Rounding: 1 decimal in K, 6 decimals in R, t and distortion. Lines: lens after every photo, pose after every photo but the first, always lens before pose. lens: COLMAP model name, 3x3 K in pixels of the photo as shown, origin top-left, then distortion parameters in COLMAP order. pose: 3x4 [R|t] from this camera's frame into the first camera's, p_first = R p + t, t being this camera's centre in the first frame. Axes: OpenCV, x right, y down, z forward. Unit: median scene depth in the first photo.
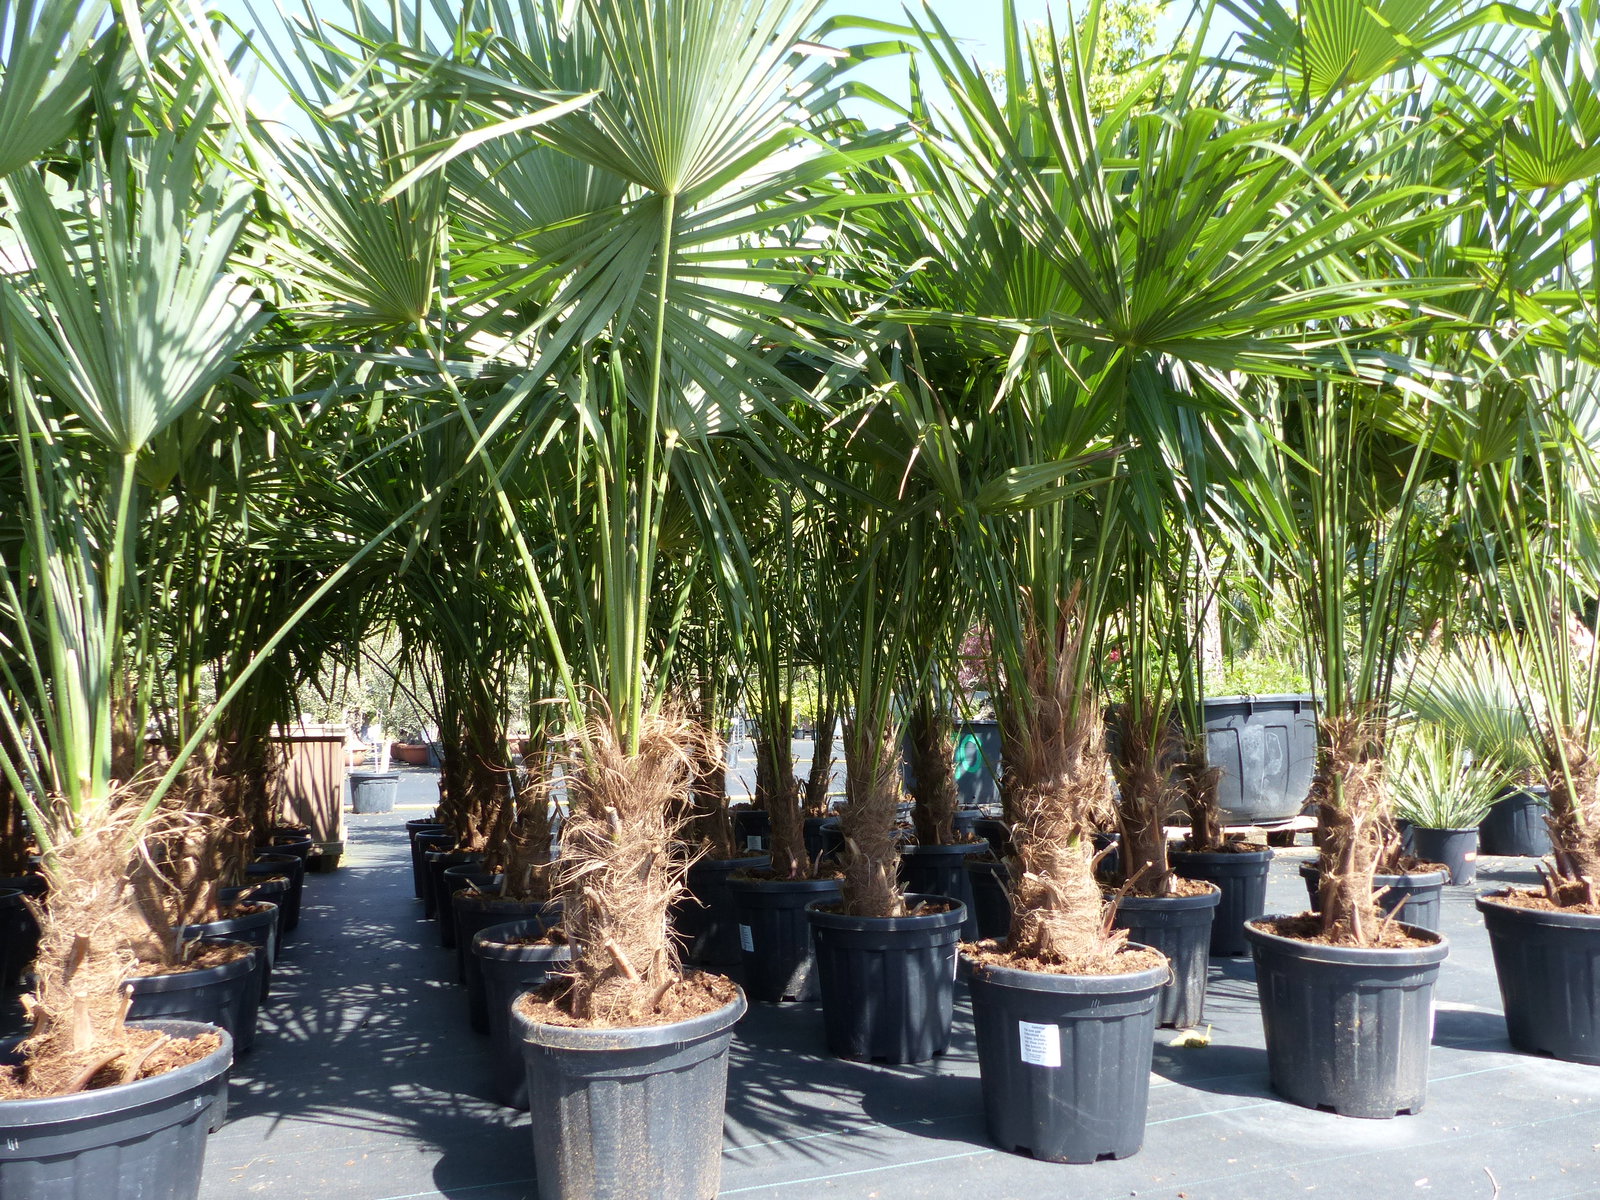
lens RADIAL K [[1169.5, 0, 800.0], [0, 1169.5, 600.0], [0, 0, 1]] dist [-0.023475, 0.003898]
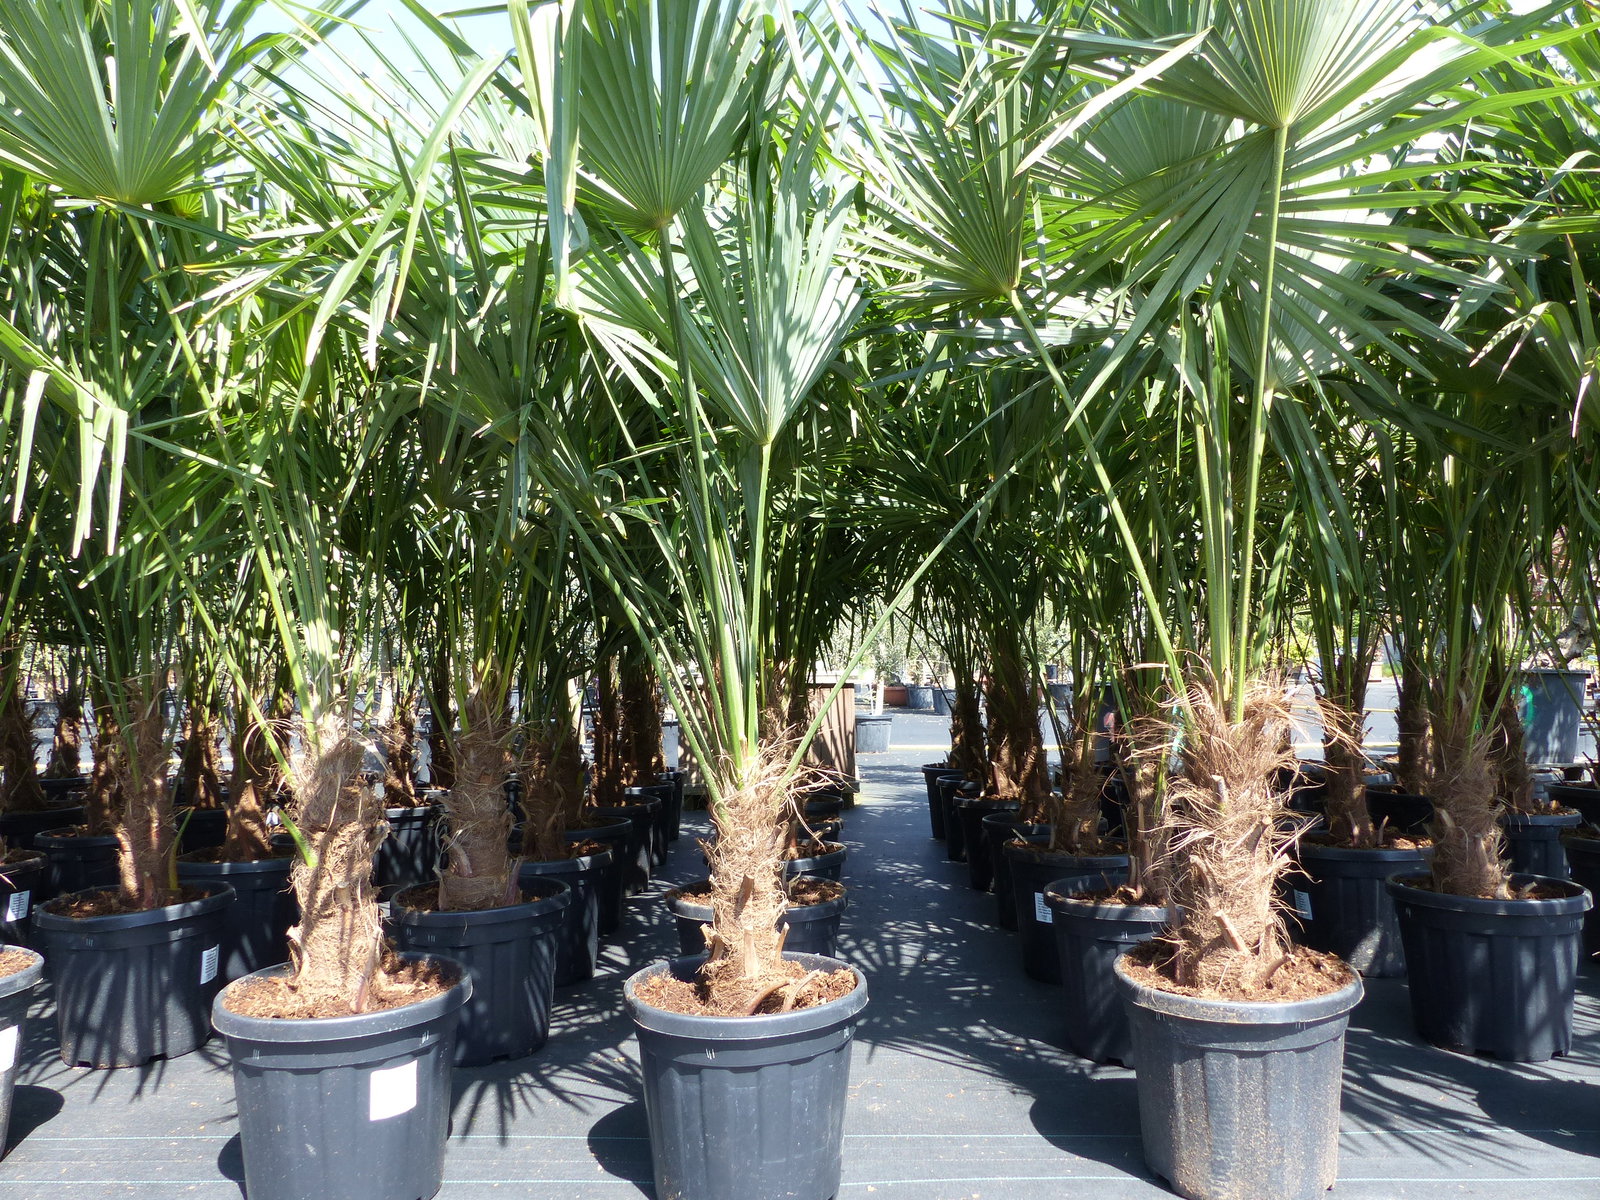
lens RADIAL K [[1174.4, 0, 800.0], [0, 1174.4, 600.0], [0, 0, 1]] dist [-0.037743, 0.028079]
pose [[0.926895, -0.017654, -0.374906, -0.116163], [0.036706, 0.998369, 0.043736, -0.023493], [0.373522, -0.054300, 0.926031, -0.021417]]
